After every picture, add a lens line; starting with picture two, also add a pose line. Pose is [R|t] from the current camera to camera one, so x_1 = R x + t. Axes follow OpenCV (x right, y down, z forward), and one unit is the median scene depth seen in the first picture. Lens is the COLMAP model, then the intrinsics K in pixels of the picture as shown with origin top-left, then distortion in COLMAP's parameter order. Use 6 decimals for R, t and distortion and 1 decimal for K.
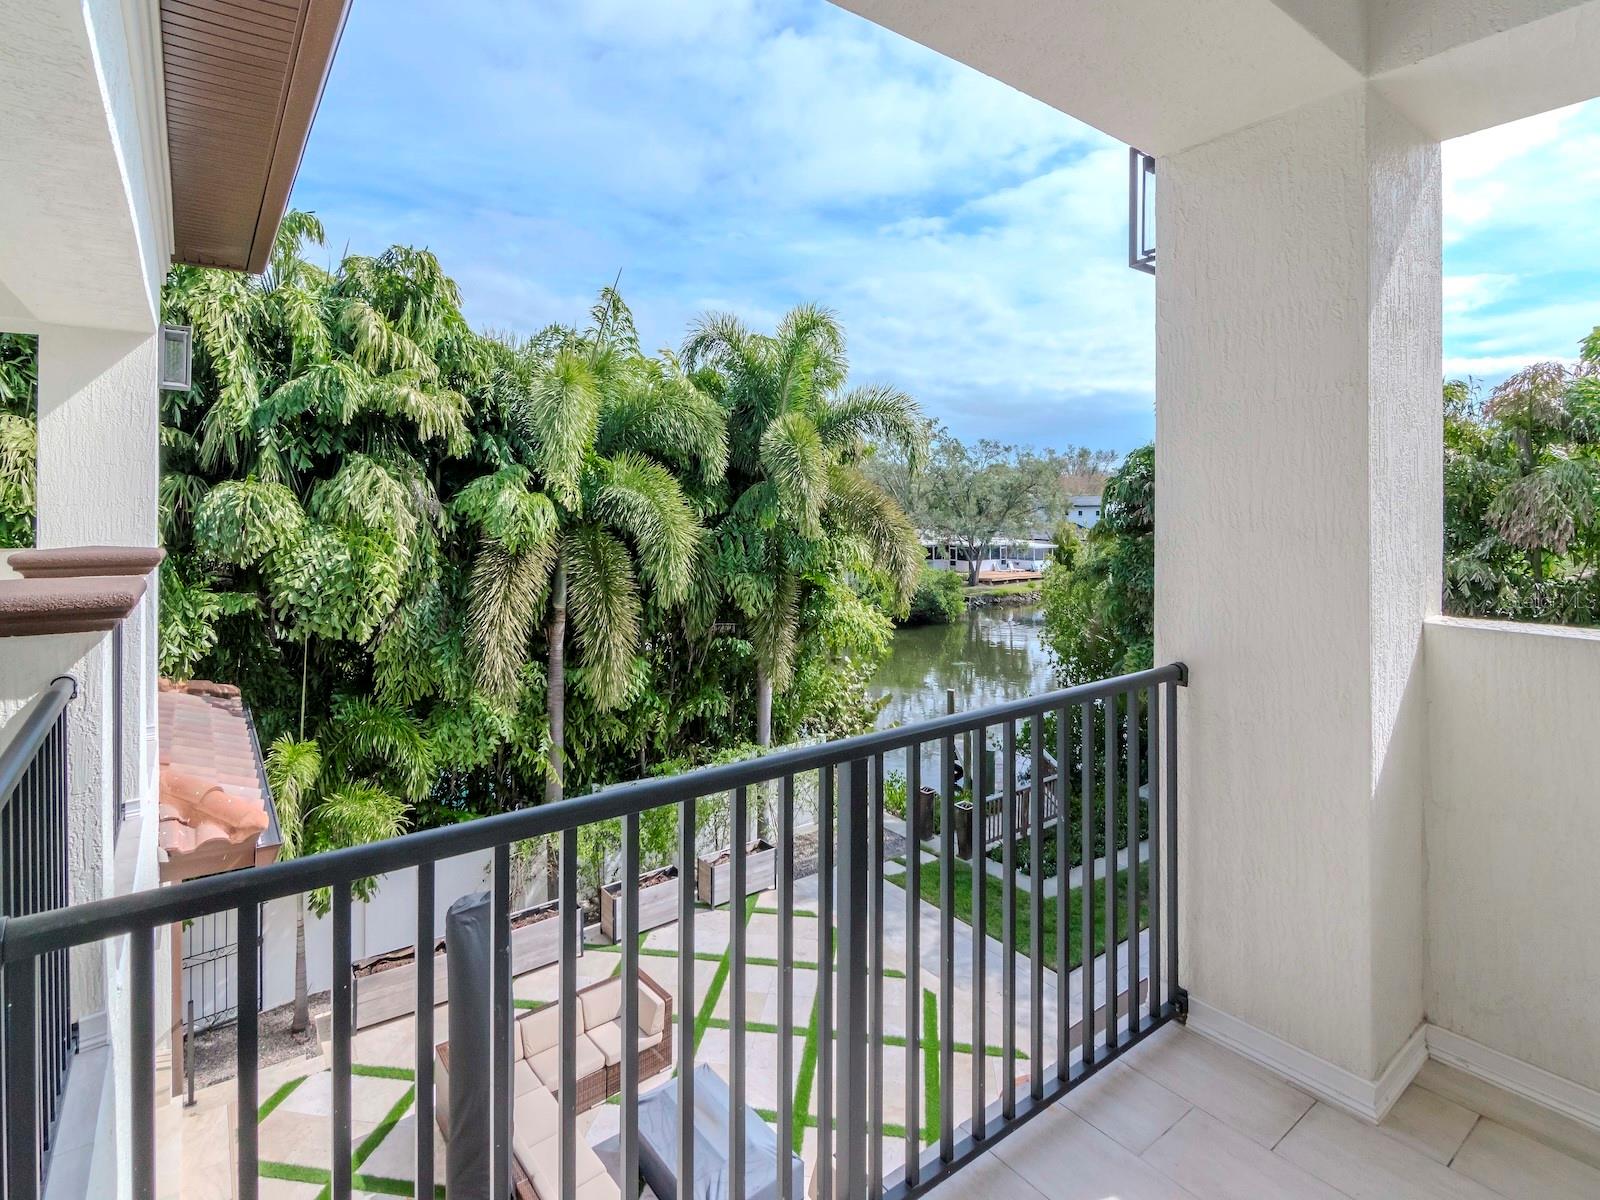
lens RADIAL K [[790.2, 0, 796.9], [0, 790.2, 505.9], [0, 0, 1]] dist [-0.018854, 0.000351]
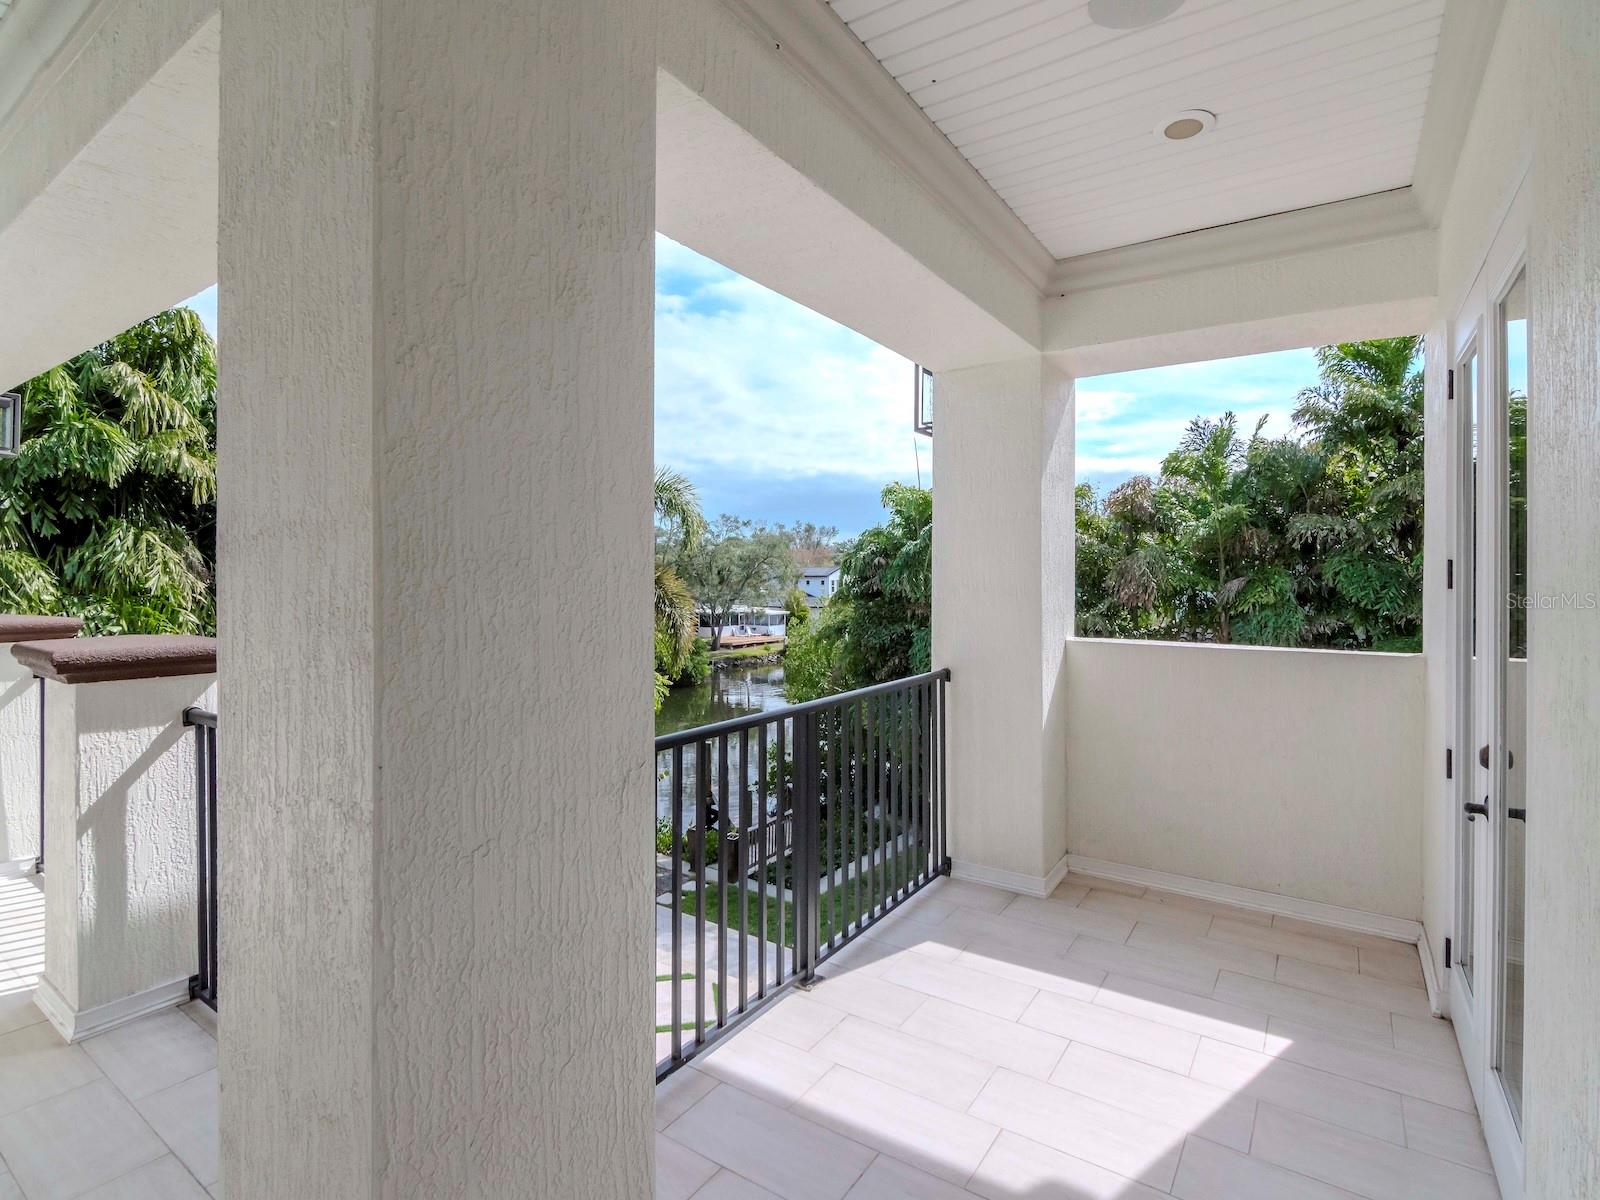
lens RADIAL K [[780.6, 0, 800.0], [0, 780.6, 600.0], [0, 0, 1]] dist [-0.000758, -0.000353]
pose [[0.940426, -0.009541, 0.339865, -0.107196], [-0.000944, 0.999529, 0.030672, -0.000094], [-0.339998, -0.029166, 0.939974, -0.133988]]
